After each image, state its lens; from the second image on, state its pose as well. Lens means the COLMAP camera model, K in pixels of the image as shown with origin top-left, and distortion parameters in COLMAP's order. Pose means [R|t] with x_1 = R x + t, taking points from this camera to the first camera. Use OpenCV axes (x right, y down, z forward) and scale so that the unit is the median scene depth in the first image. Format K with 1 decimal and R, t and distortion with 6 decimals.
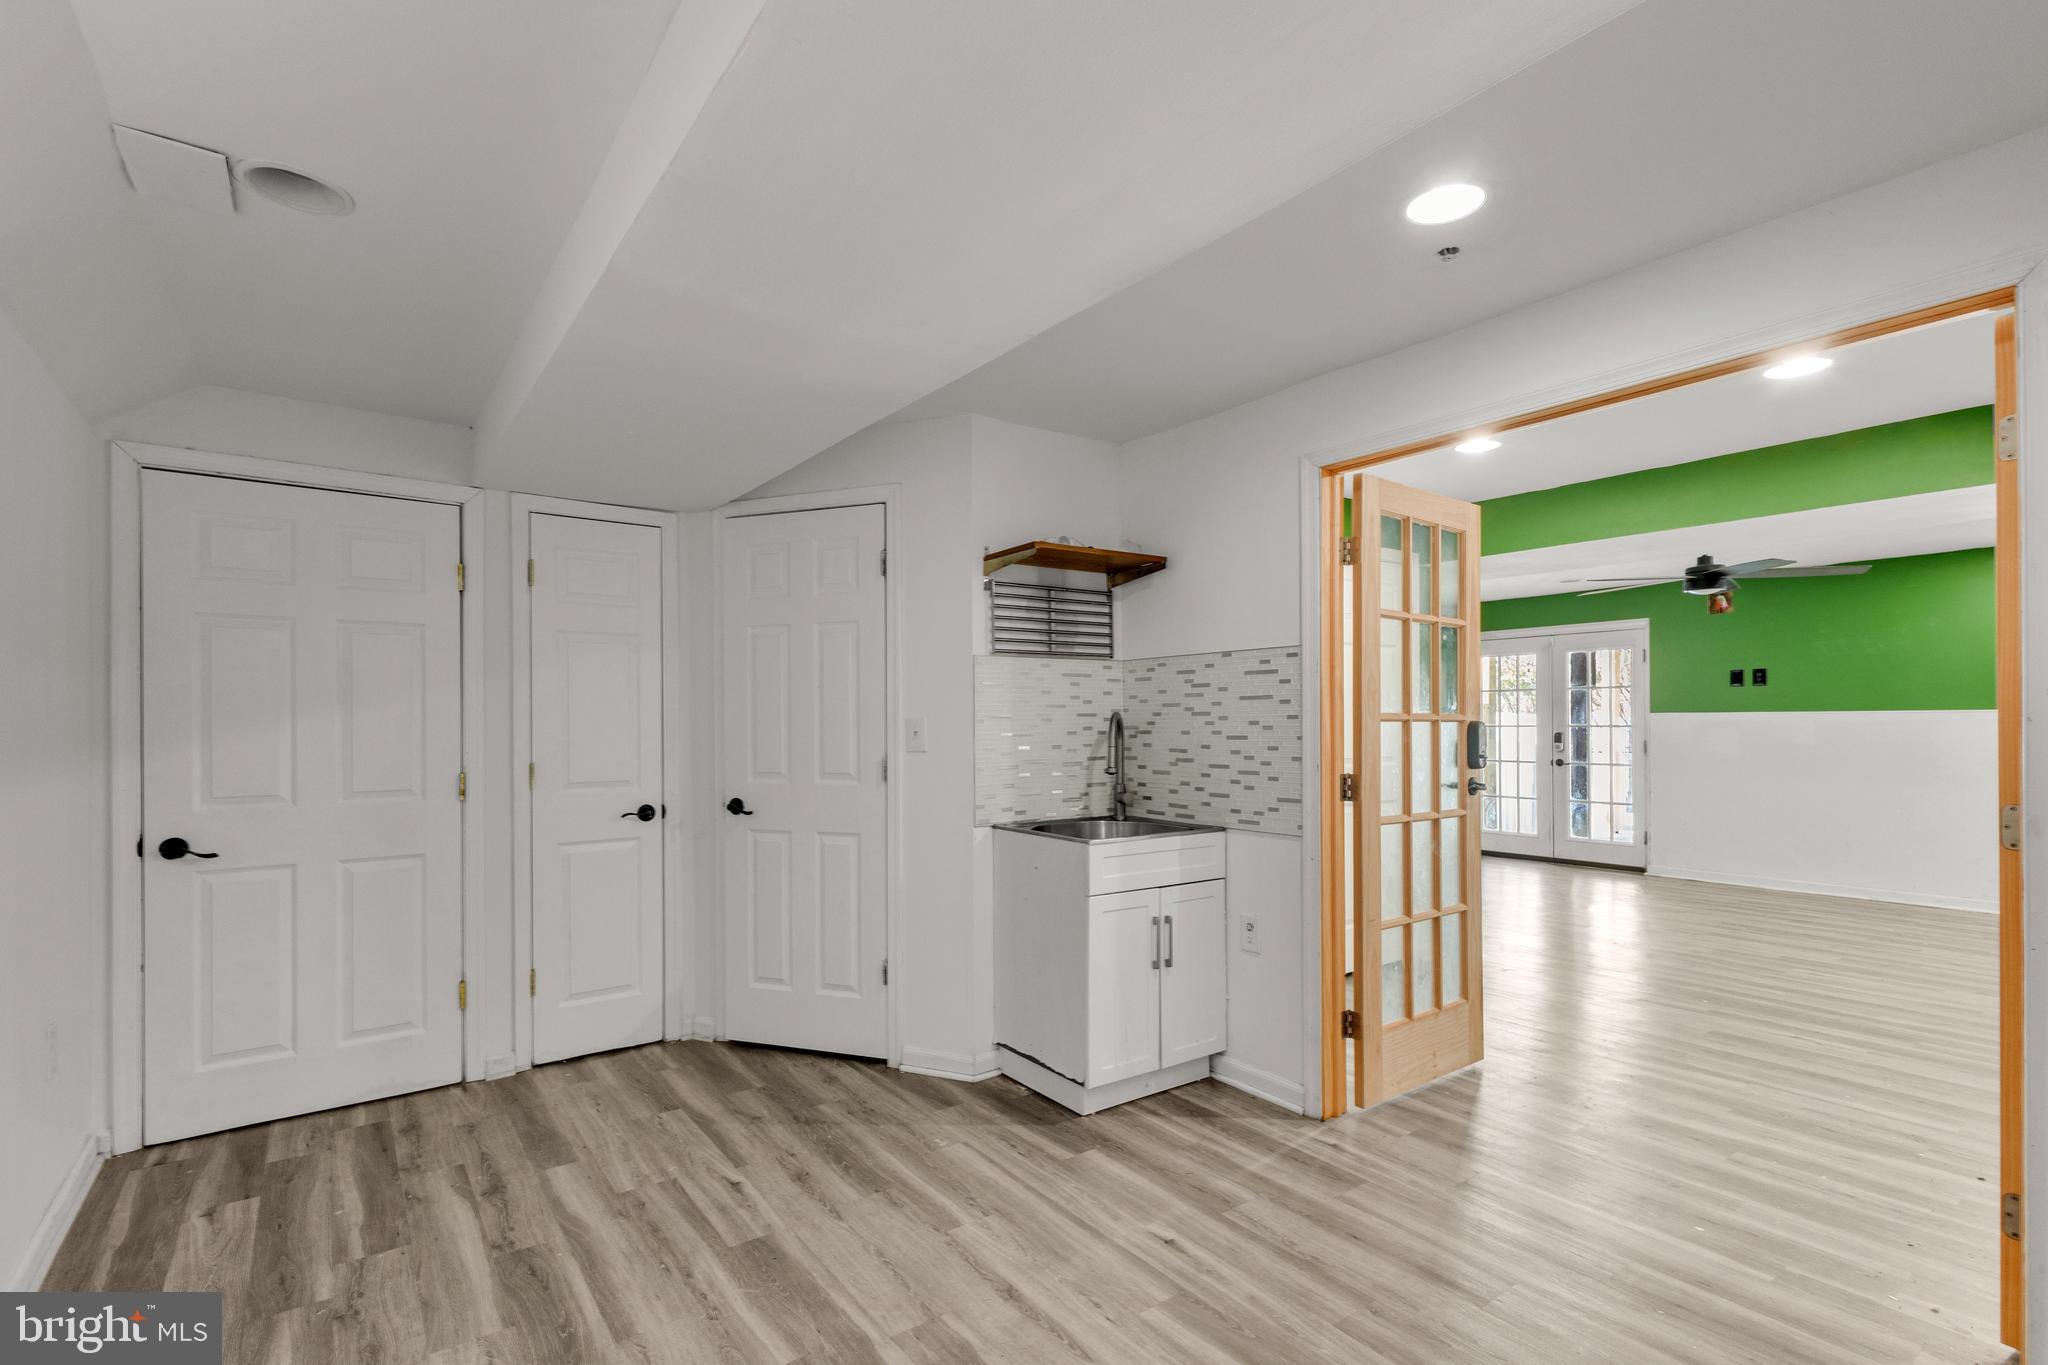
lens RADIAL K [[951.9, 0, 1019.9], [0, 951.9, 689.9], [0, 0, 1]] dist [0.013617, -0.004481]
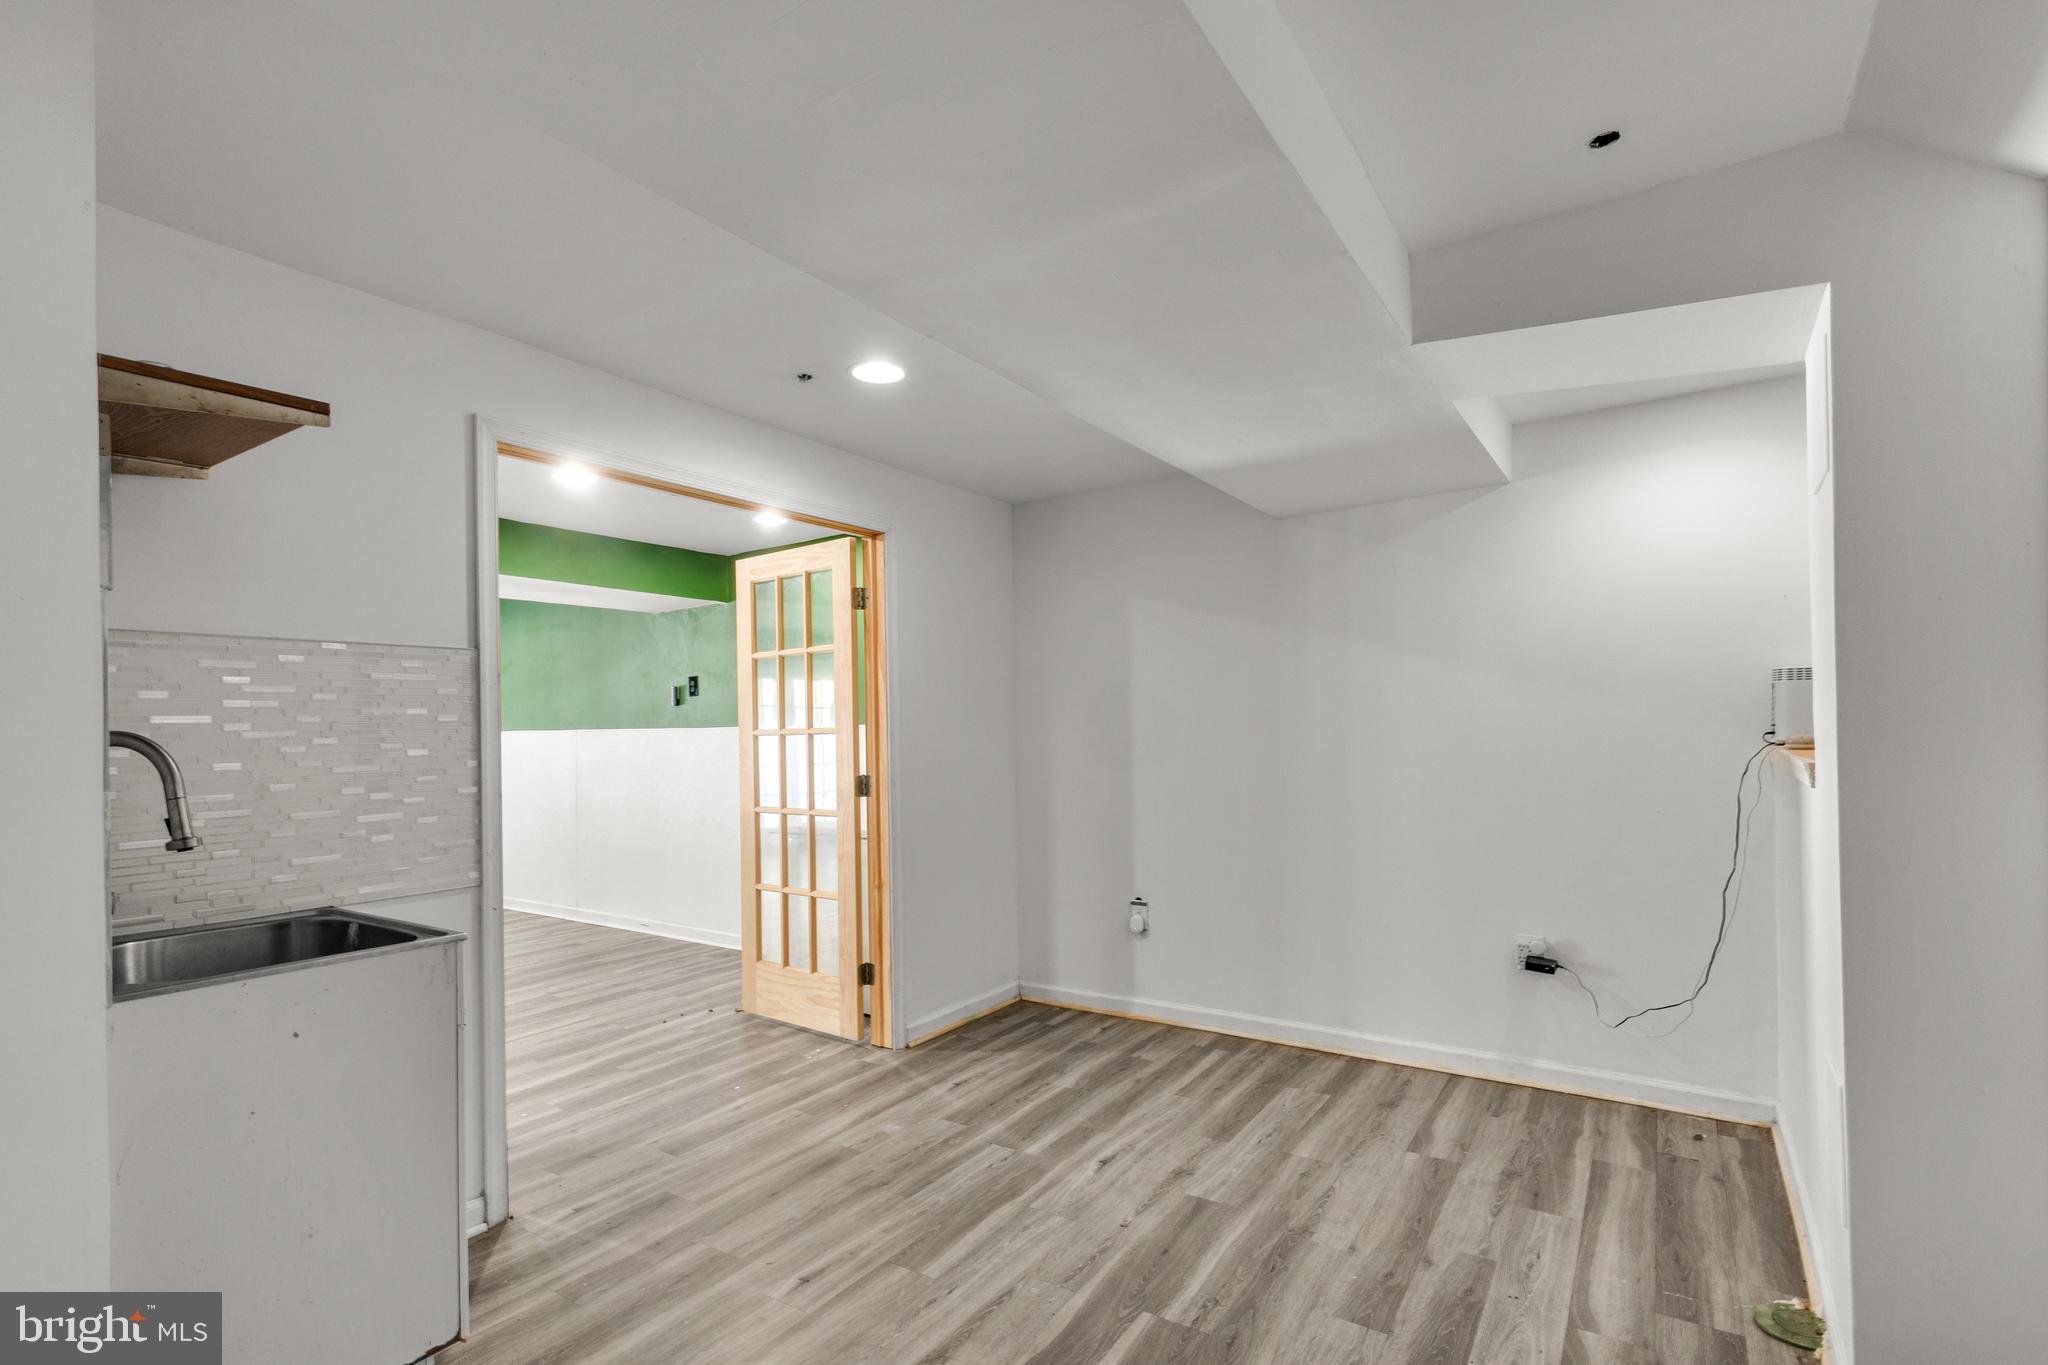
lens RADIAL K [[951.9, 0, 1024.7], [0, 951.9, 696.2], [0, 0, 1]] dist [0.013617, -0.004481]
pose [[-0.338724, 0.039709, 0.940047, -0.829517], [-0.009249, 0.998920, -0.045529, 0.035238], [-0.940840, -0.024116, -0.337991, 1.115753]]
